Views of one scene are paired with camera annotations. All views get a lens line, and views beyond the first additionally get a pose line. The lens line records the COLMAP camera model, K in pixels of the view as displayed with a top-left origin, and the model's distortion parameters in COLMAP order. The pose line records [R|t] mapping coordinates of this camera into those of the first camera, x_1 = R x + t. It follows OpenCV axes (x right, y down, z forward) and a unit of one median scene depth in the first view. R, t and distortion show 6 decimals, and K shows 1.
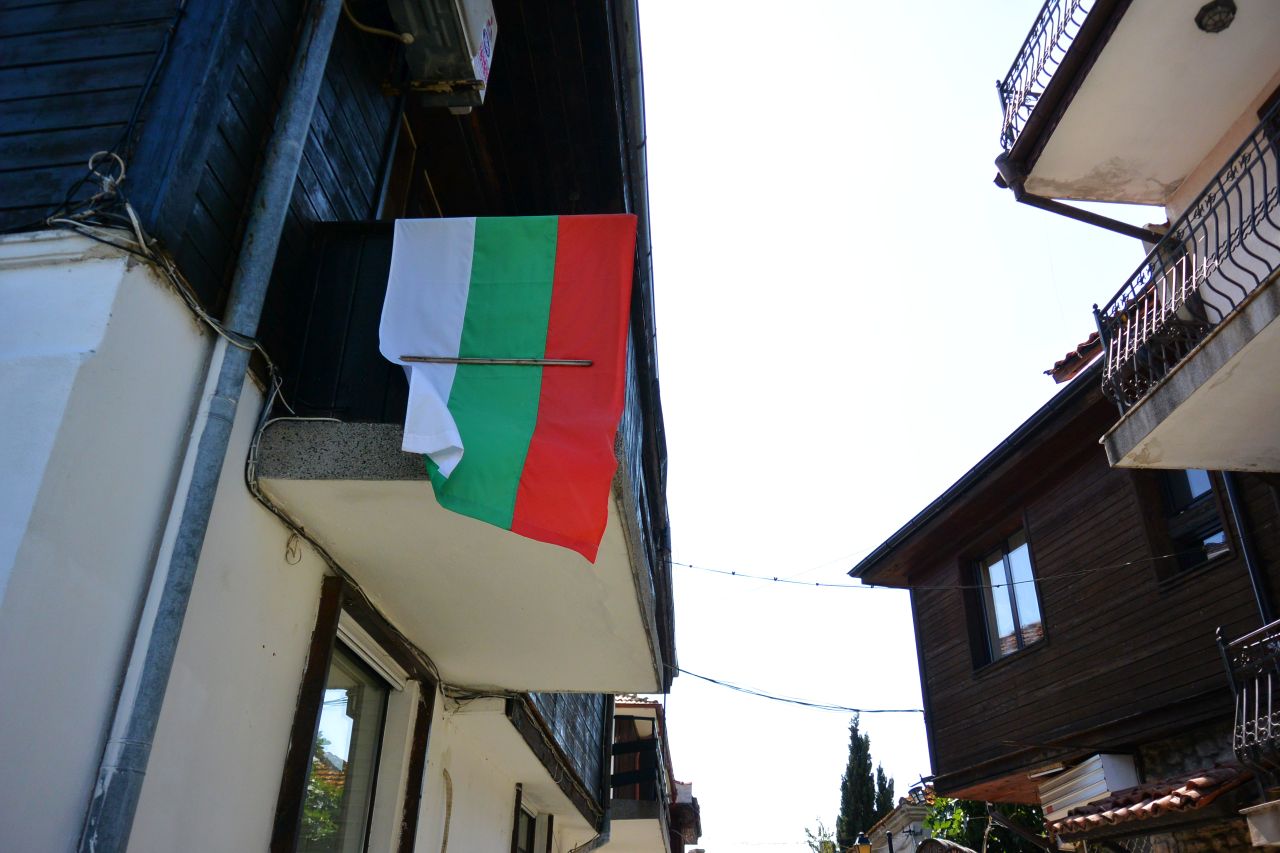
lens RADIAL K [[990.7, 0, 629.0], [0, 990.7, 423.1], [0, 0, 1]] dist [-0.032665, 0.020132]
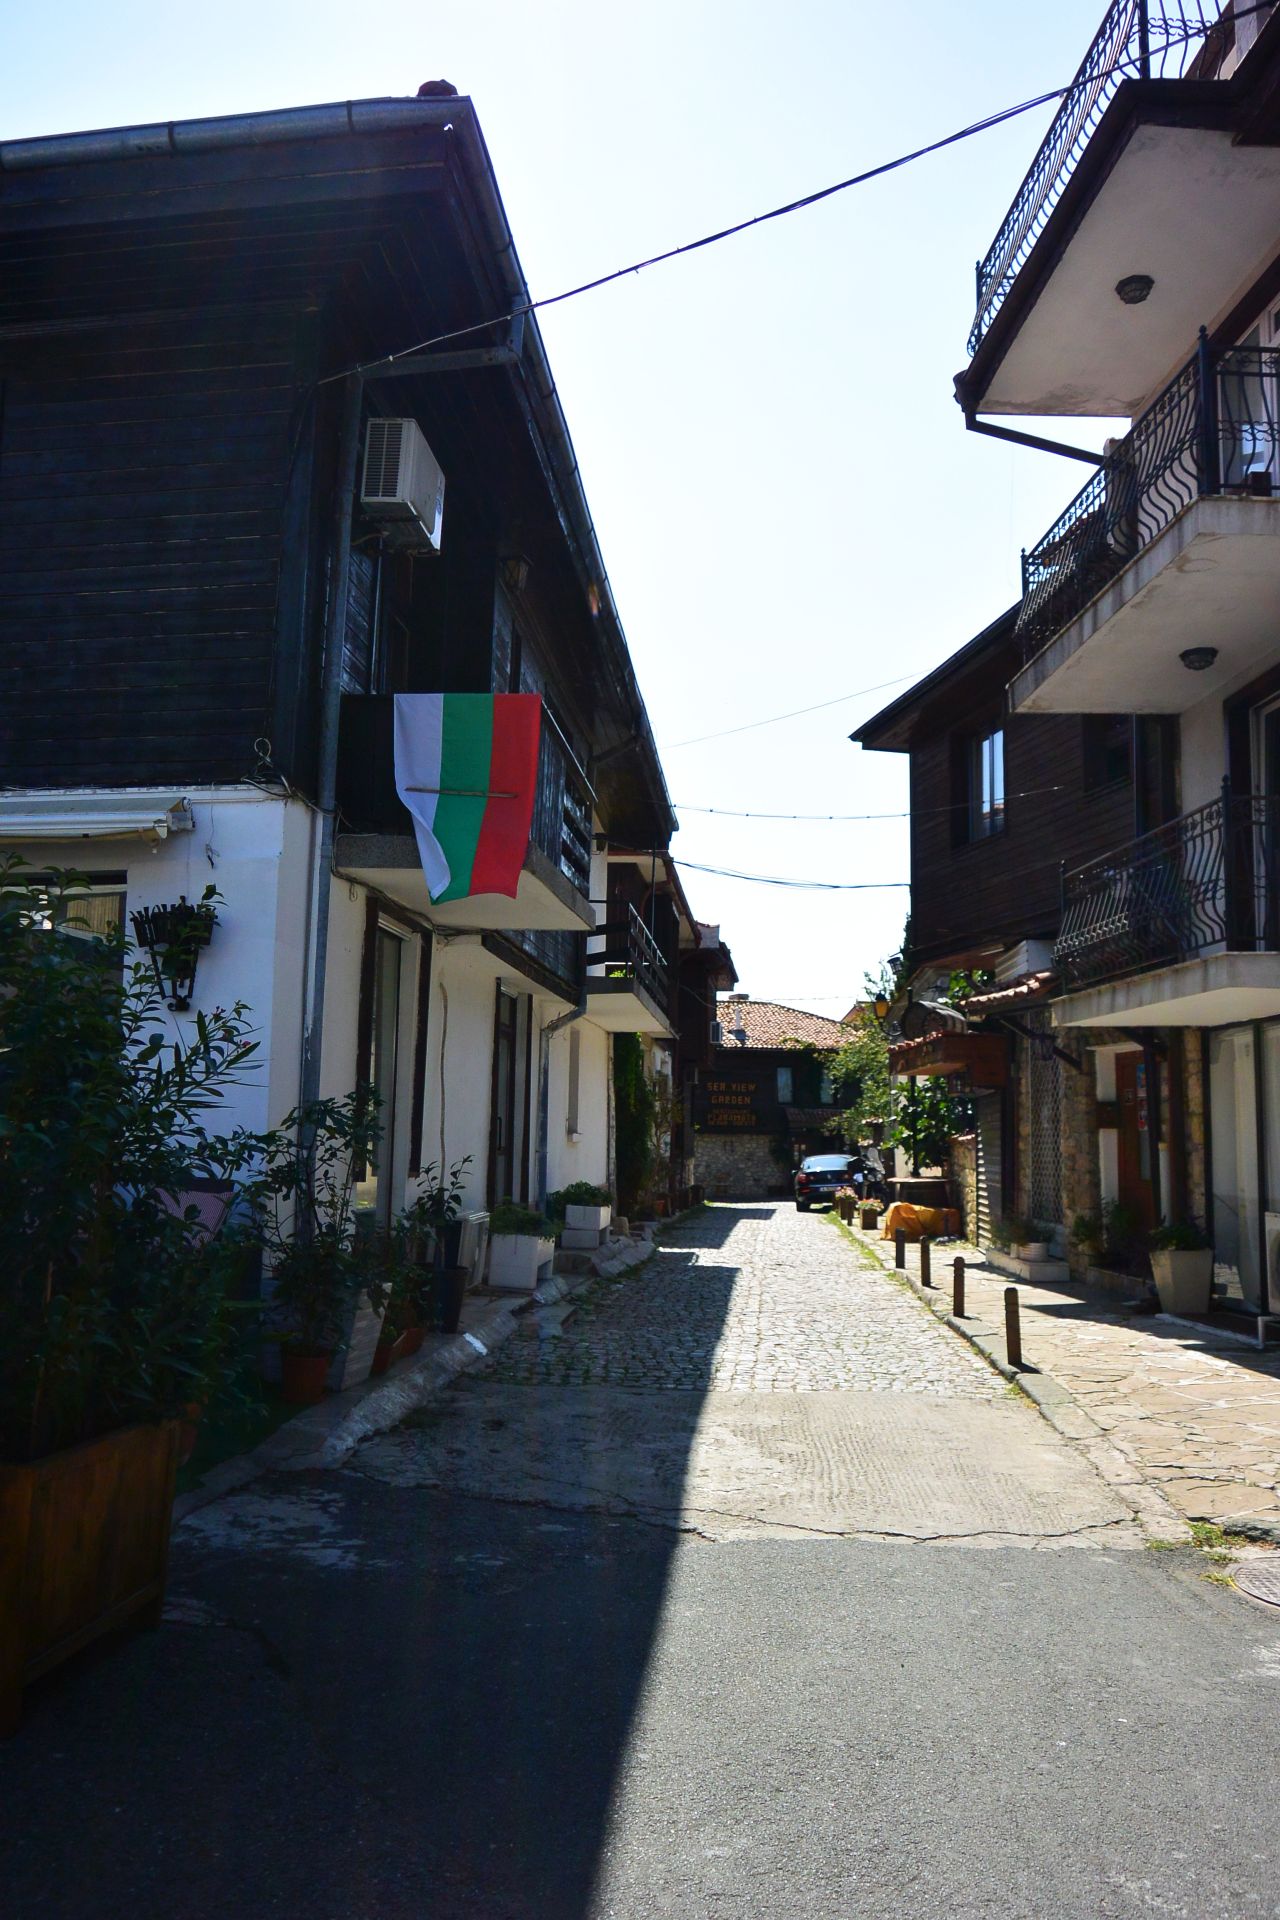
lens RADIAL K [[1486.1, 0, 646.8], [0, 1486.1, 954.6], [0, 0, 1]] dist [-0.032665, 0.020132]
pose [[0.999782, -0.010250, -0.018167, 0.090756], [0.016353, 0.925840, 0.377561, -0.300617], [0.012950, -0.377776, 0.925806, -0.585966]]
